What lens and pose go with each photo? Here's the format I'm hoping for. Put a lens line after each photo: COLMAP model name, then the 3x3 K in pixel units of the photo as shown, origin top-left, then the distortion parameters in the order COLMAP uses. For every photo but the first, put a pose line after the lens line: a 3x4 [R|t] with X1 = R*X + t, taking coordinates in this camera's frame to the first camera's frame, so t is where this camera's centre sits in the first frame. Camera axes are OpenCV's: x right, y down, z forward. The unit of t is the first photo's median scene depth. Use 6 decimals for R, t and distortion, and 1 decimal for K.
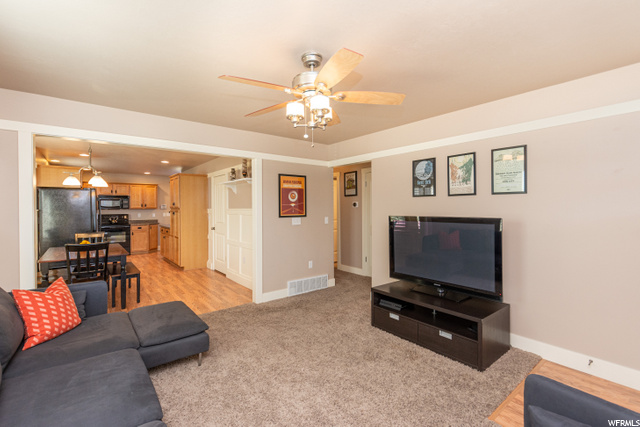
lens RADIAL K [[293.1, 0, 318.7], [0, 293.1, 204.7], [0, 0, 1]] dist [-0.000467, -0.000002]
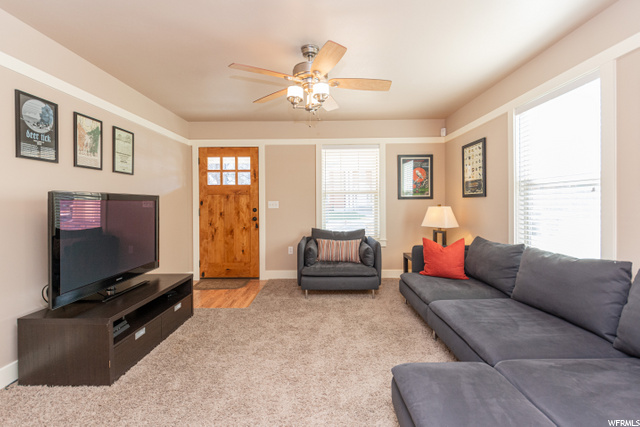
lens RADIAL K [[293.1, 0, 324.3], [0, 293.1, 203.8], [0, 0, 1]] dist [-0.000467, -0.000002]
pose [[-0.784703, 0.008561, 0.619812, -0.381685], [0.004842, 0.999959, -0.007681, 0.055510], [-0.619852, -0.003026, -0.784713, 0.921896]]
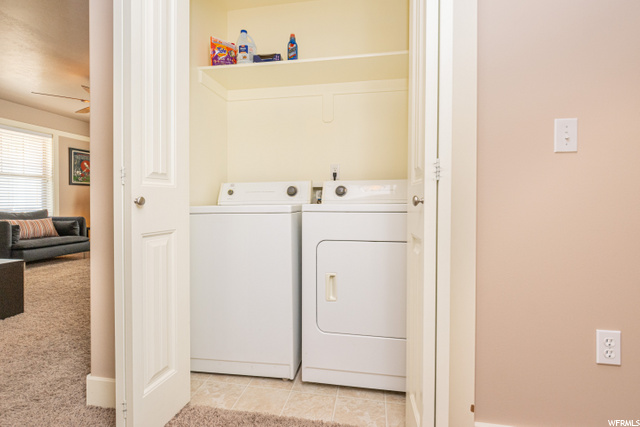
lens RADIAL K [[293.1, 0, 320.3], [0, 293.1, 208.8], [0, 0, 1]] dist [-0.000467, -0.000002]
pose [[-0.744149, 0.021909, -0.667654, 0.068298], [0.013009, 0.999748, 0.018307, 0.121095], [0.667887, 0.004938, -0.744246, 1.530946]]
